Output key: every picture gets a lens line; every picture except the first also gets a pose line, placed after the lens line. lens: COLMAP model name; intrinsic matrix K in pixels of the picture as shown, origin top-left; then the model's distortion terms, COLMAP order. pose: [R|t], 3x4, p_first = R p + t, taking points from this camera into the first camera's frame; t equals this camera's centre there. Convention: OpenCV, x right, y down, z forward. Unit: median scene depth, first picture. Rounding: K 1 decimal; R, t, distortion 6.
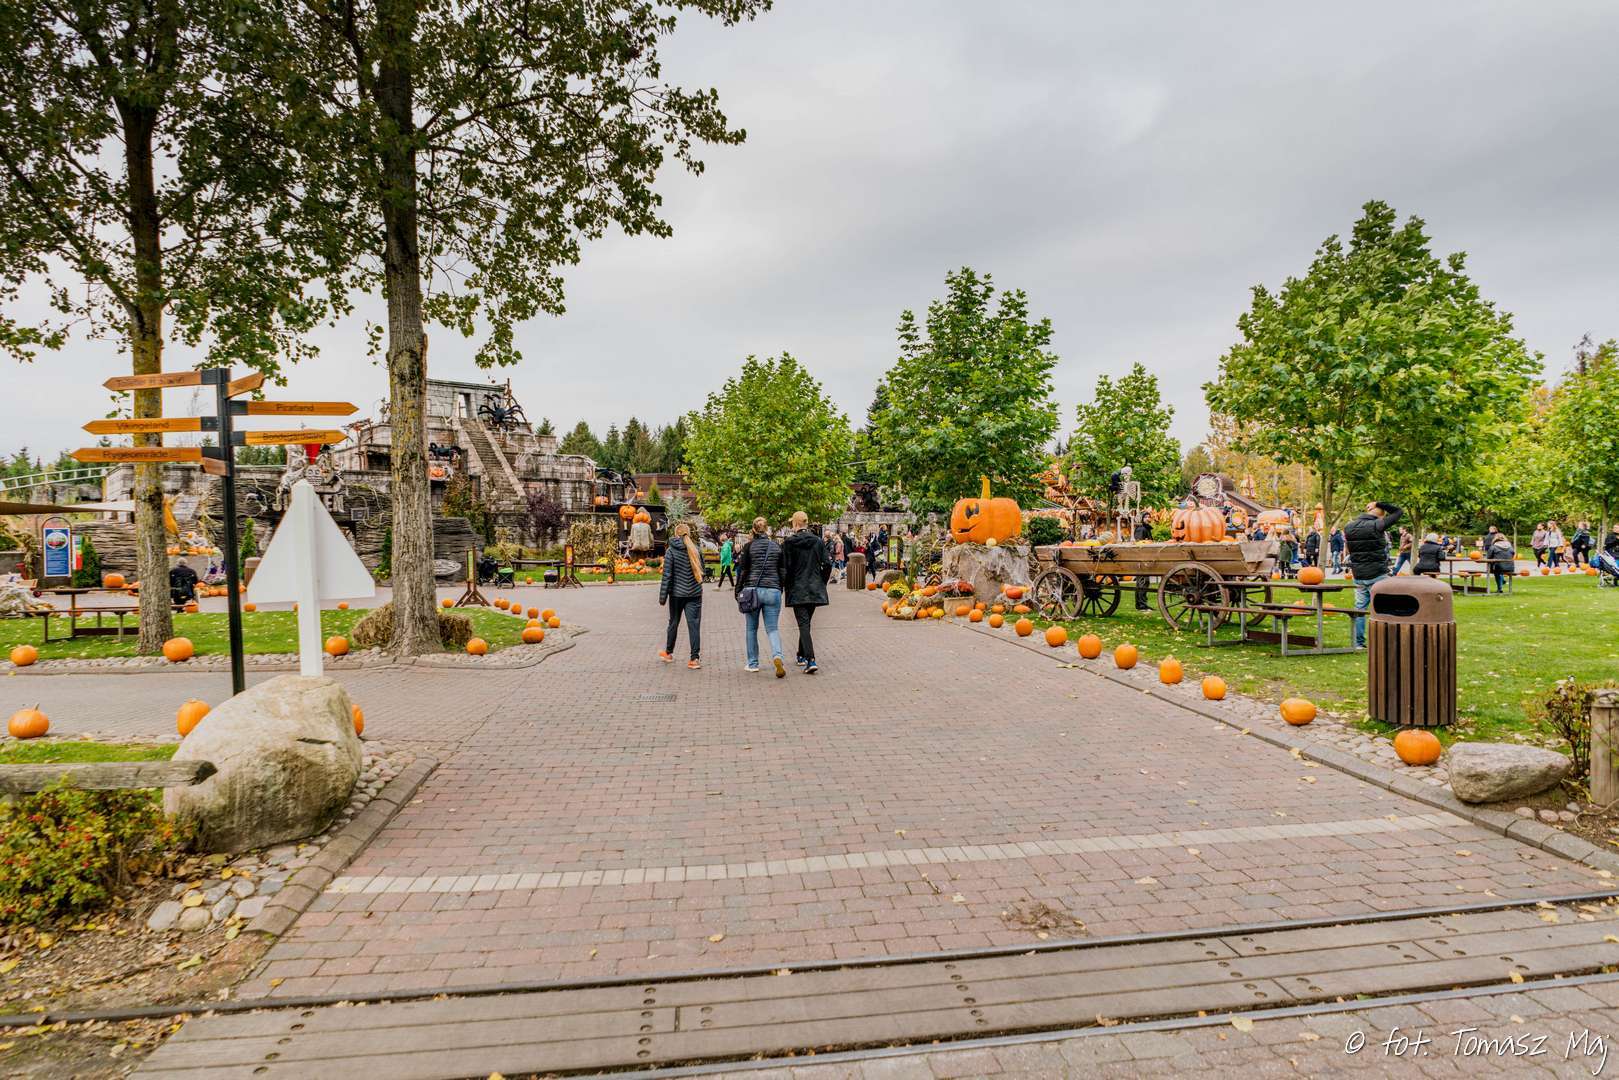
lens RADIAL K [[931.7, 0, 808.4], [0, 931.7, 541.6], [0, 0, 1]] dist [-0.032182, 0.004348]
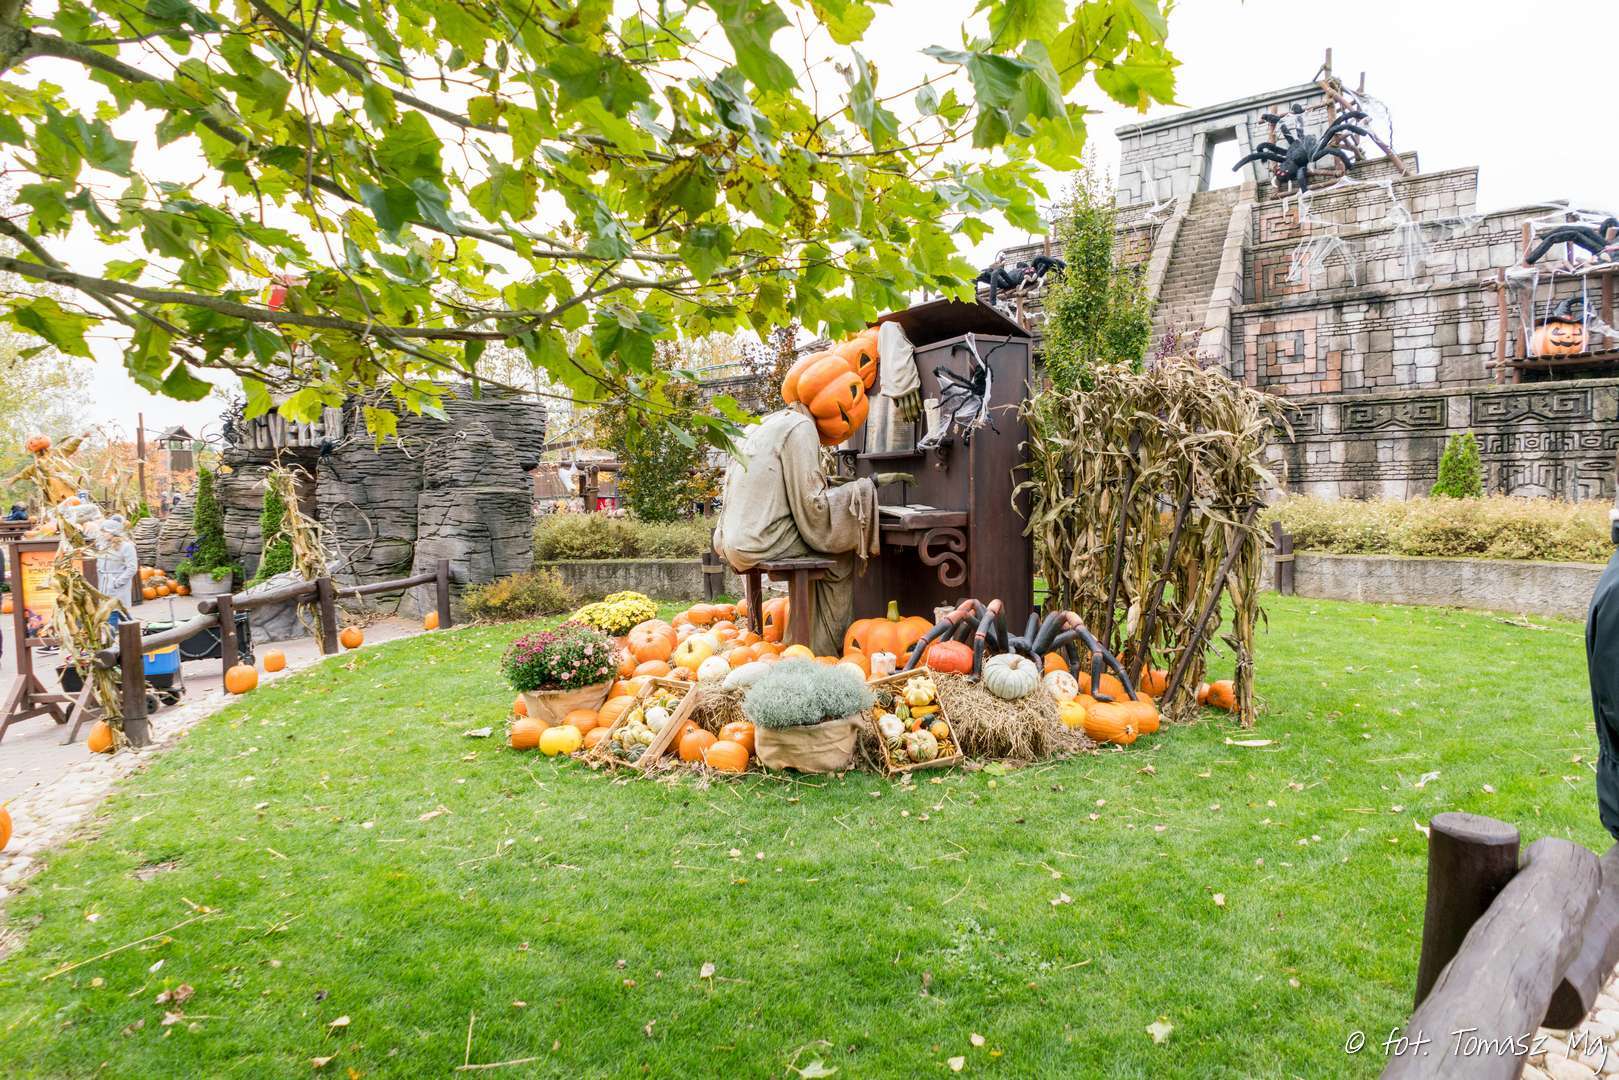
lens RADIAL K [[931.7, 0, 812.4], [0, 931.7, 537.2], [0, 0, 1]] dist [-0.032182, 0.004348]
pose [[0.238056, 0.045861, -0.970168, -0.007843], [0.018989, 0.998474, 0.051858, -0.004772], [0.971066, -0.030768, 0.236822, 0.984445]]
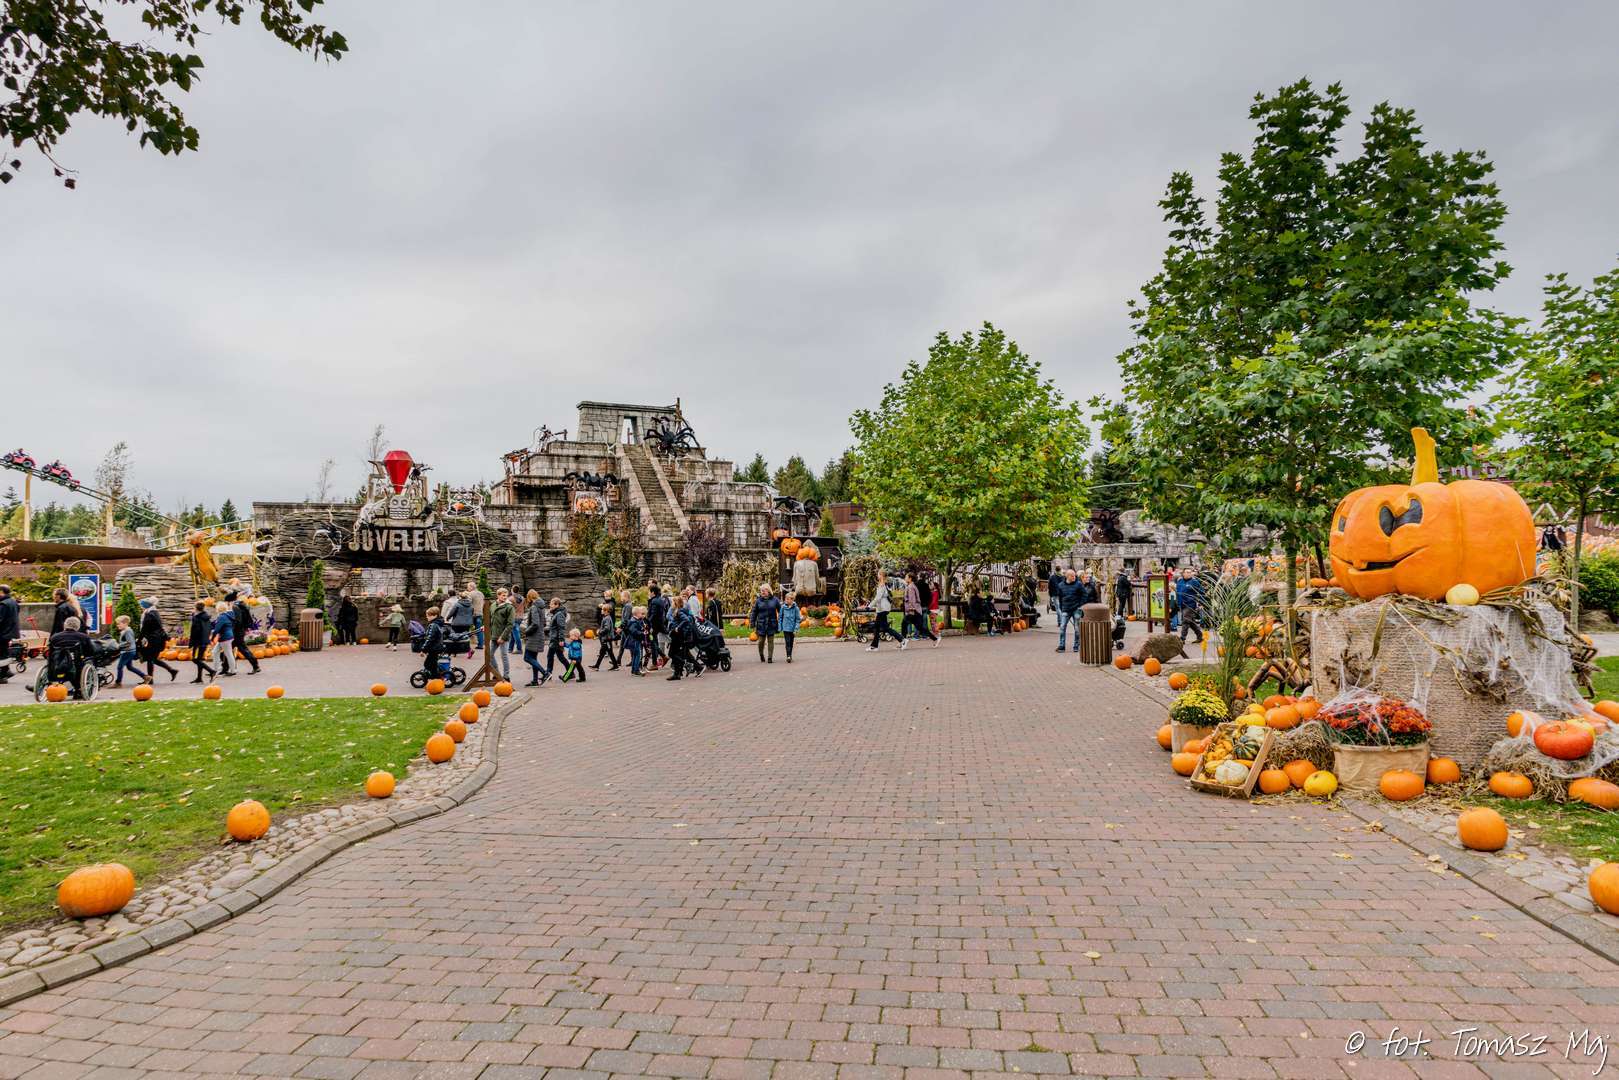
lens RADIAL K [[931.7, 0, 812.2], [0, 931.7, 533.1], [0, 0, 1]] dist [-0.032182, 0.004348]
pose [[0.970471, -0.020039, -0.240385, 0.012913], [0.008155, 0.998699, -0.050328, -0.003637], [0.241080, 0.046881, 0.969372, 0.252606]]
